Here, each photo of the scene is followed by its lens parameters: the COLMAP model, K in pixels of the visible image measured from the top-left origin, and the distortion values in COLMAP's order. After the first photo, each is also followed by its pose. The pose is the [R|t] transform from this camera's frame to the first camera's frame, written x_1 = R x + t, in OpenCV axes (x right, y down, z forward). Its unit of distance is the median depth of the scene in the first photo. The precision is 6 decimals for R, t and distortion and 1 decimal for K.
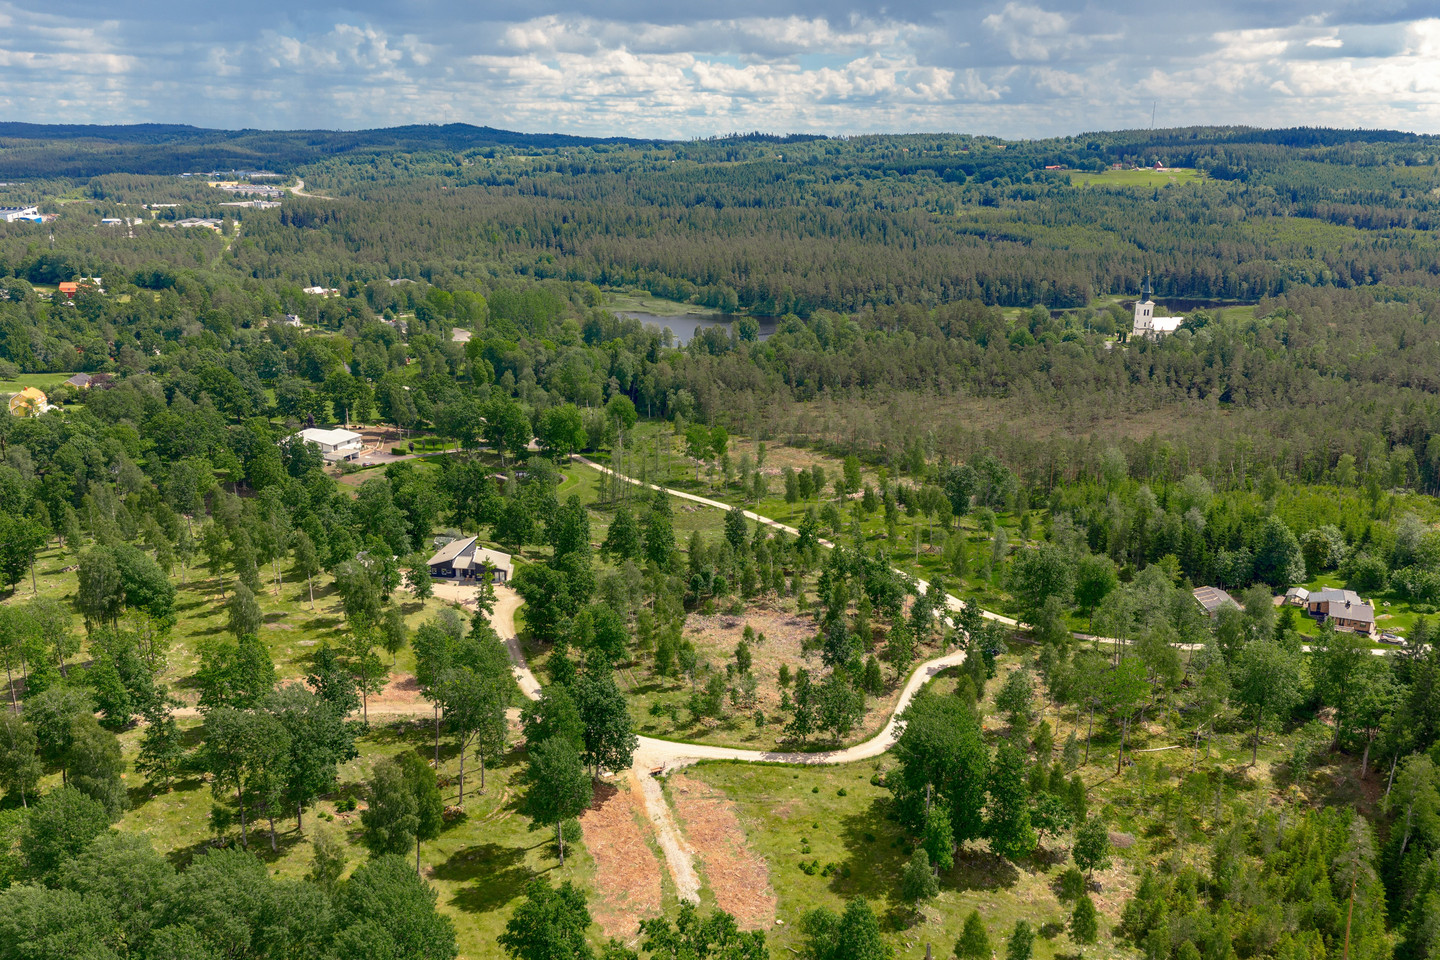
lens RADIAL K [[1194.8, 0, 720.0], [0, 1194.8, 480.0], [0, 0, 1]] dist [0.059582, -0.044014]
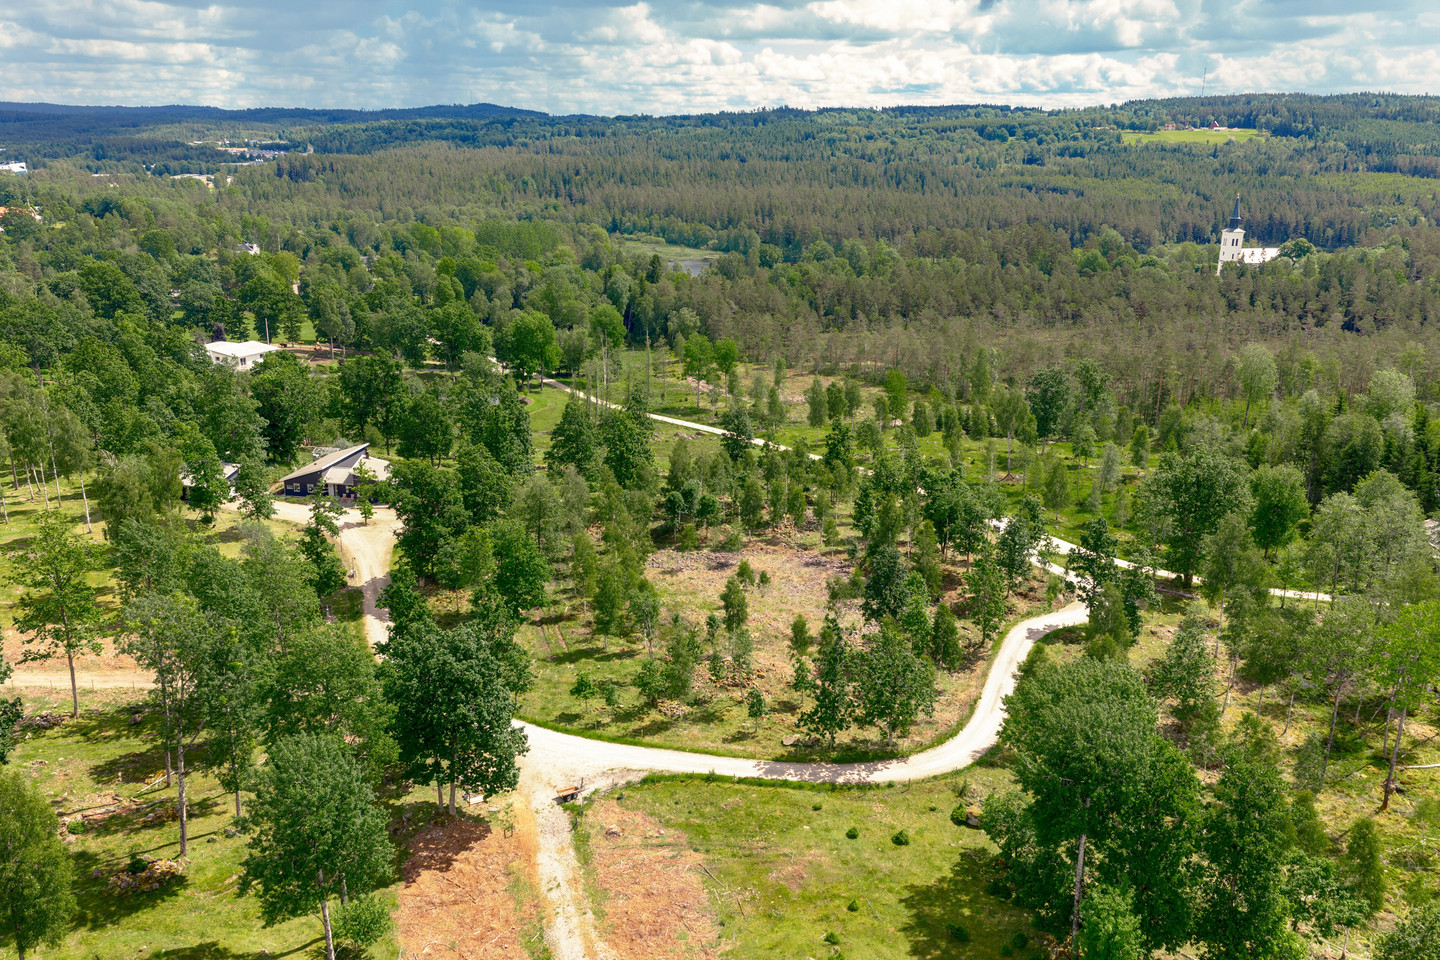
lens RADIAL K [[1194.8, 0, 720.0], [0, 1194.8, 480.0], [0, 0, 1]] dist [0.059582, -0.044014]
pose [[0.999702, 0.007921, -0.023098, 0.014454], [-0.007765, 0.999947, 0.006805, 0.044311], [0.023150, -0.006623, 0.999710, 0.213588]]
